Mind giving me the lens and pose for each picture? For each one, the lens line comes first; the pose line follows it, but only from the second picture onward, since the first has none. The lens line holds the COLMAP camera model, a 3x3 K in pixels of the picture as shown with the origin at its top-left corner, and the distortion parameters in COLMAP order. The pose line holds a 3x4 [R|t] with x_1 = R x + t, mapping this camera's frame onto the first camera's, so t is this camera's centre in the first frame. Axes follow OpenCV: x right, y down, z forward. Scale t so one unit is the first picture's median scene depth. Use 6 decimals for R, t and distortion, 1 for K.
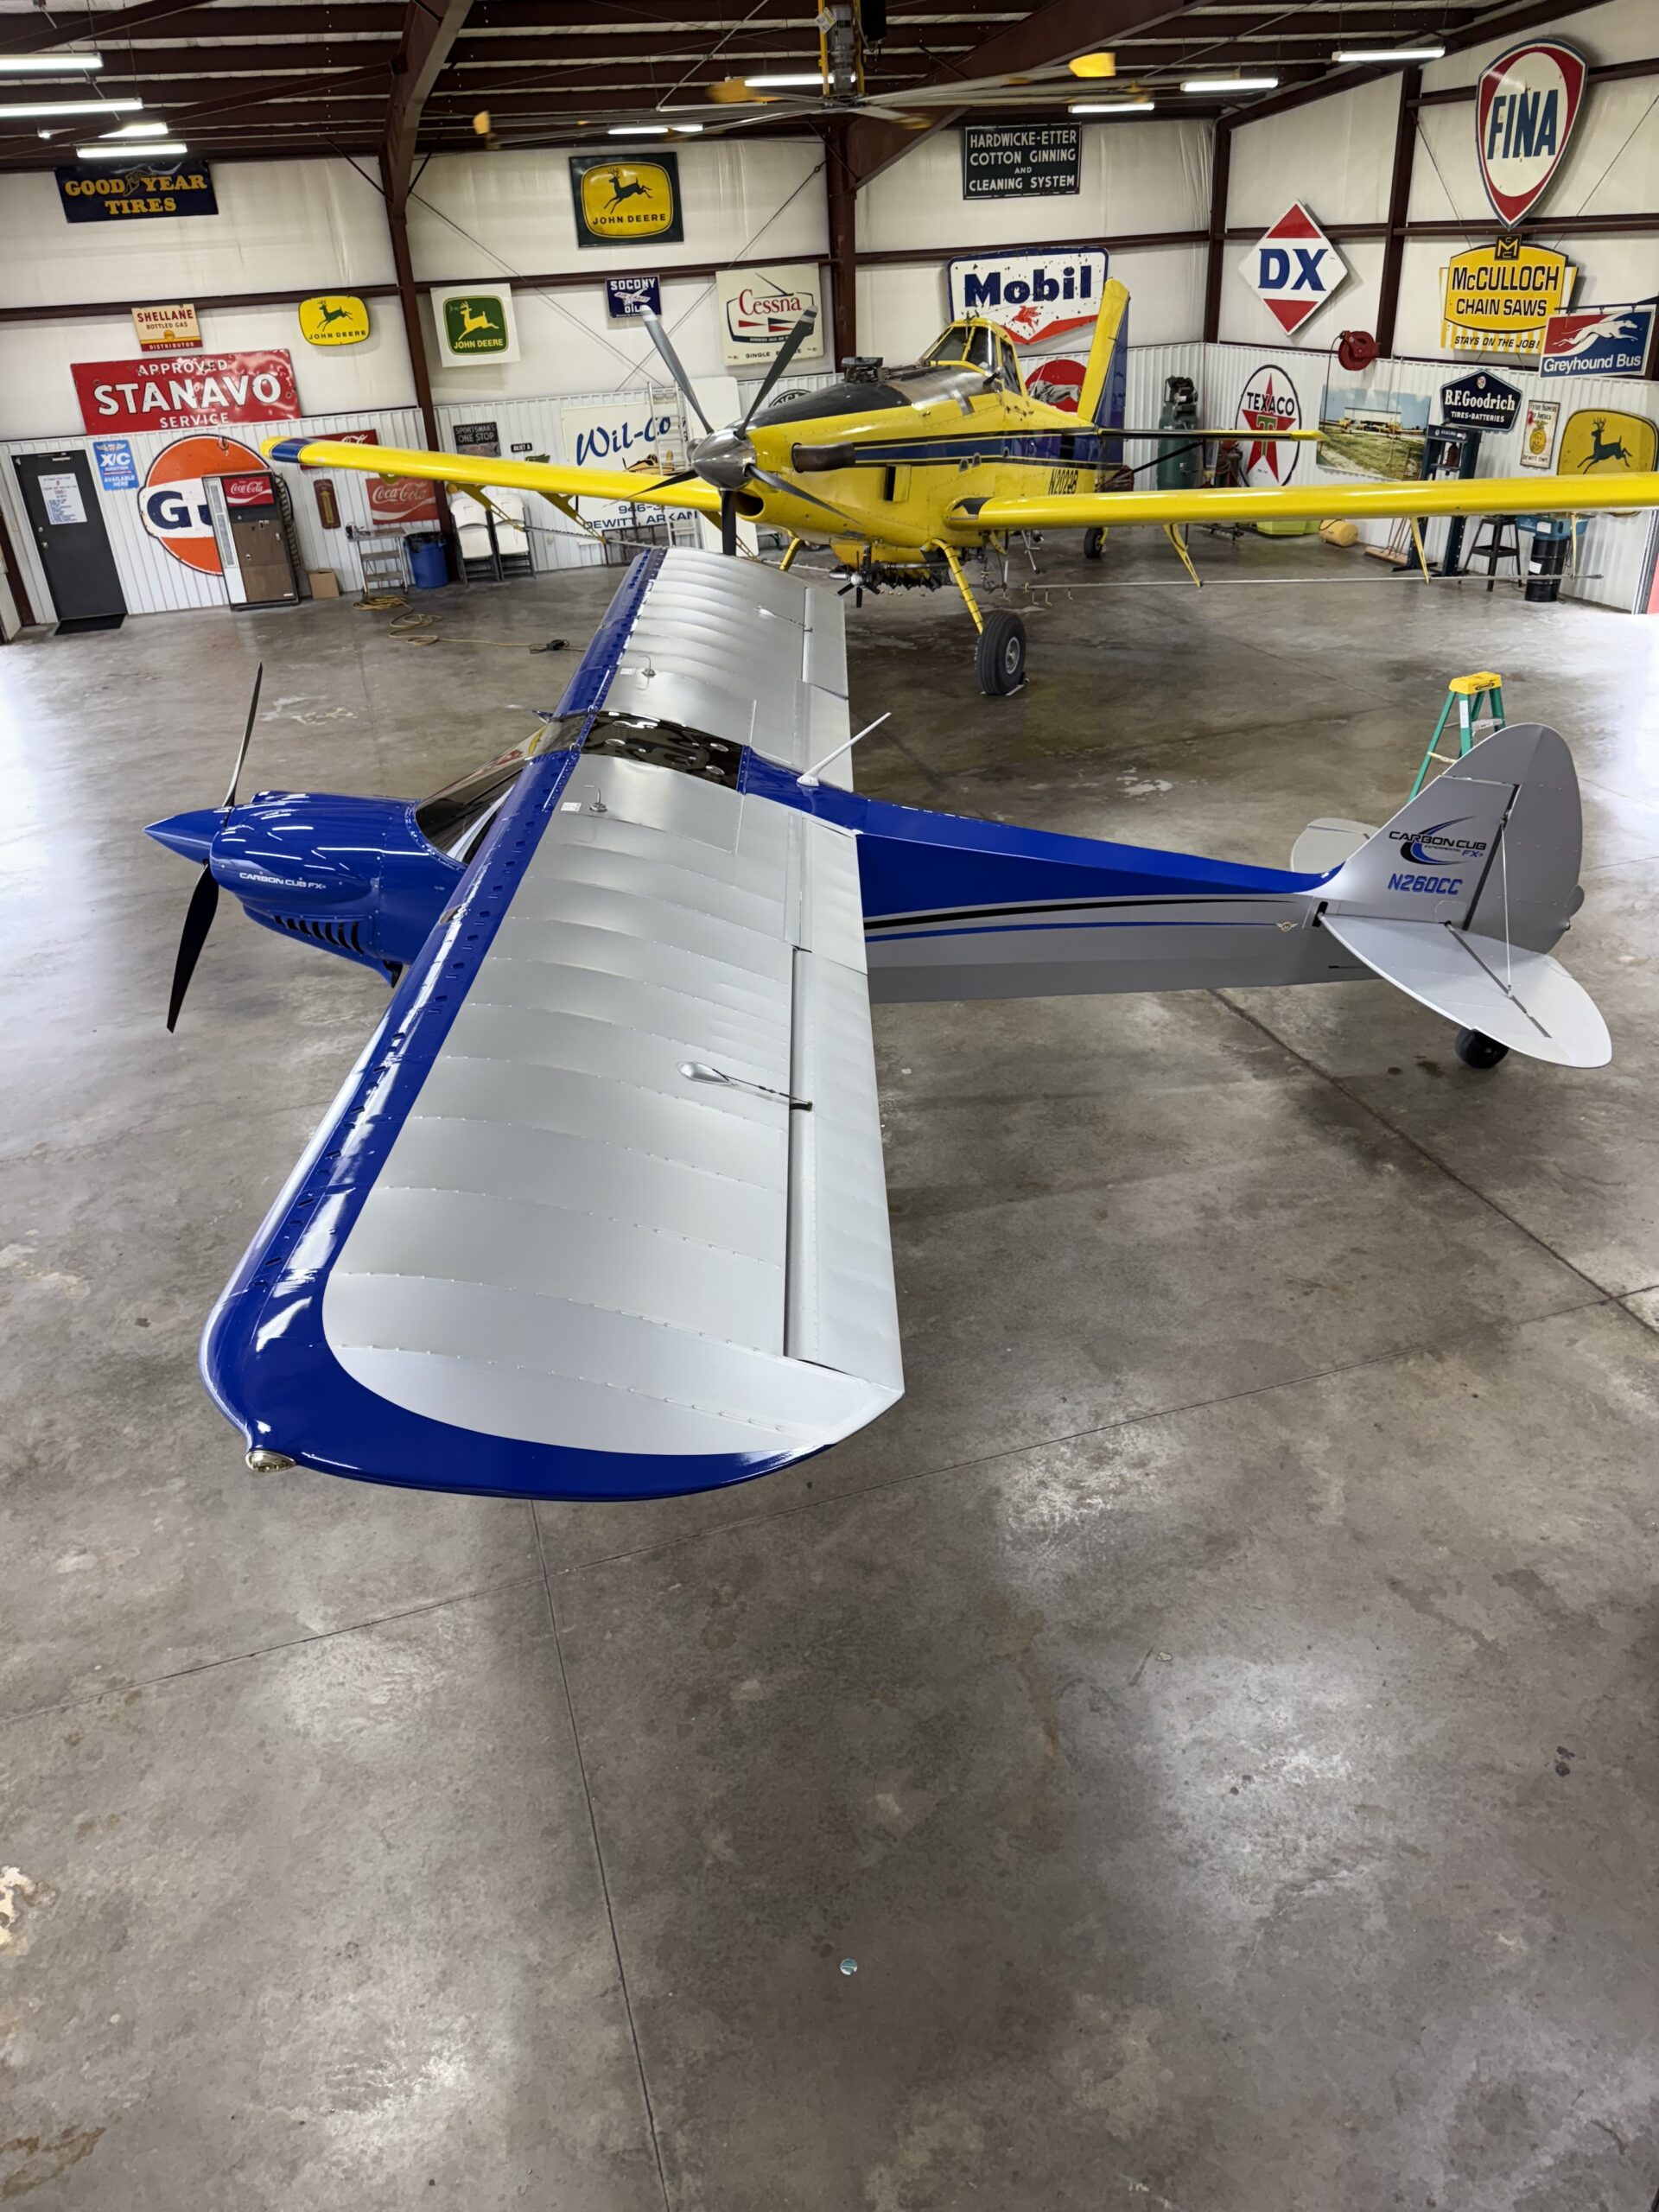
lens RADIAL K [[1675.0, 0, 830.4], [0, 1675.0, 1116.7], [0, 0, 1]] dist [0.006149, -0.000753]
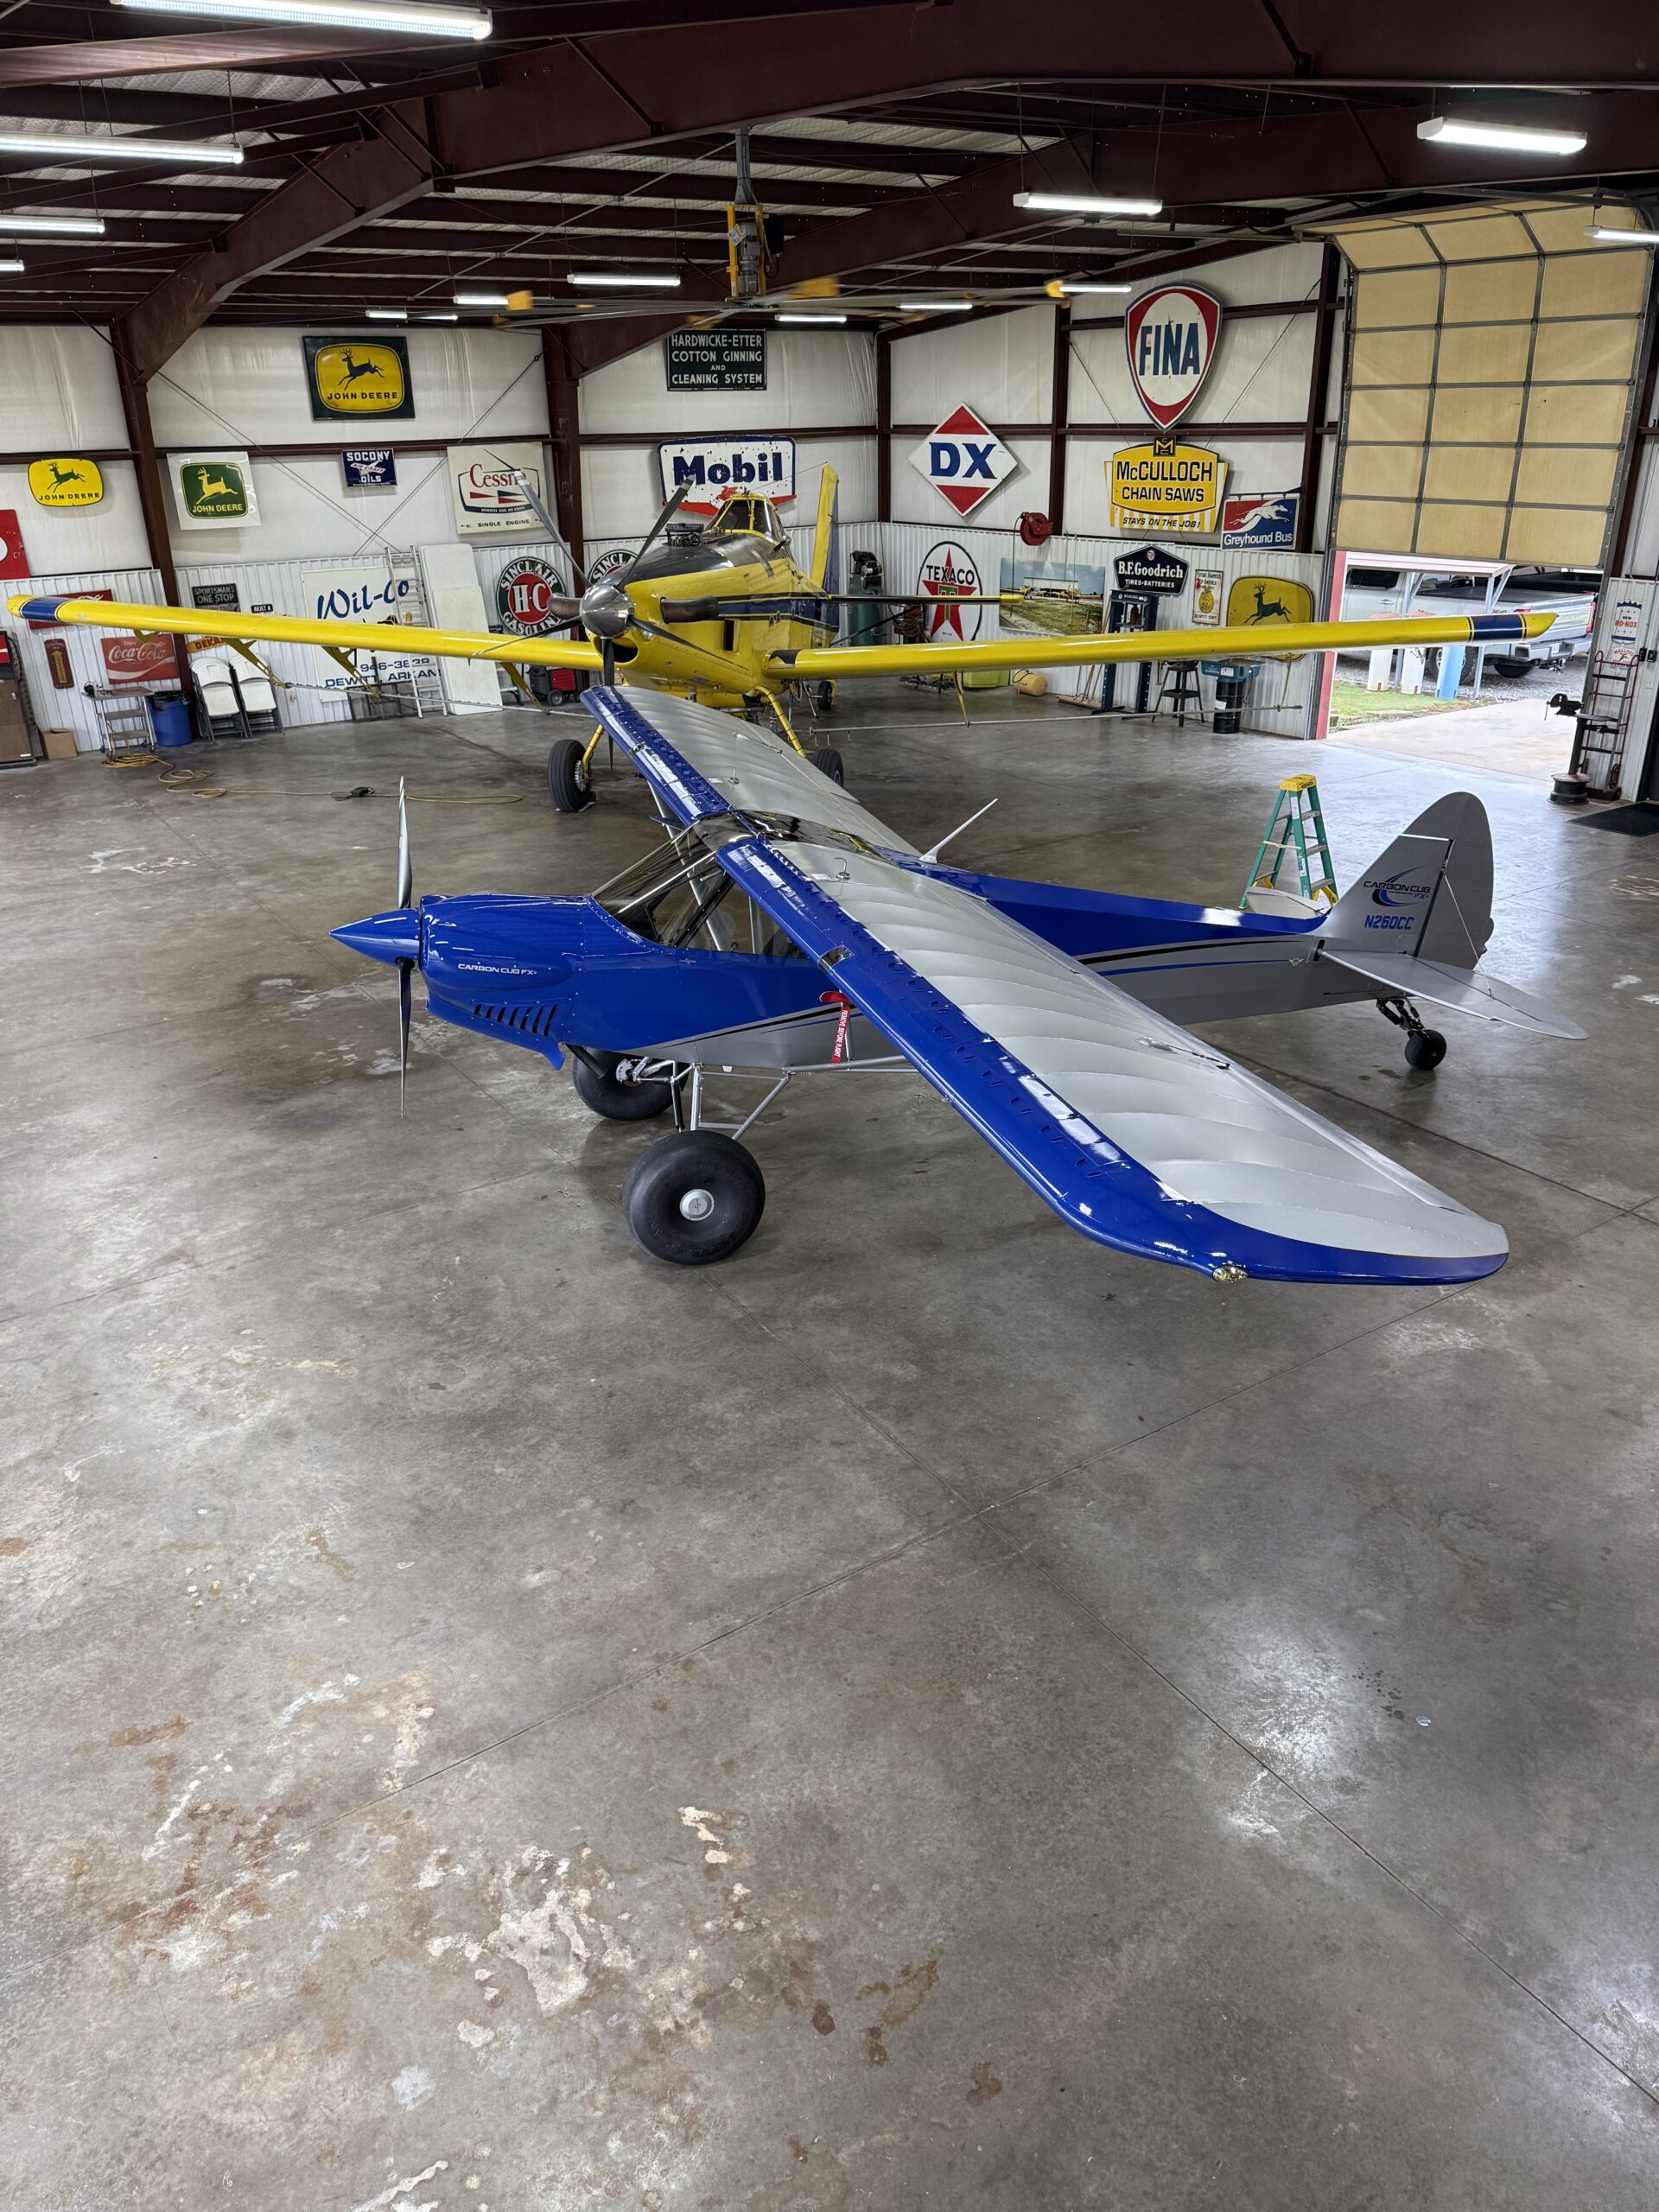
lens RADIAL K [[1669.5, 0, 855.1], [0, 1669.5, 1105.7], [0, 0, 1]] dist [0.134078, -0.282758]
pose [[0.954464, -0.082778, 0.286613, -0.167900], [0.112435, 0.989702, -0.088586, 0.027007], [-0.276329, 0.116777, 0.953942, -0.033780]]
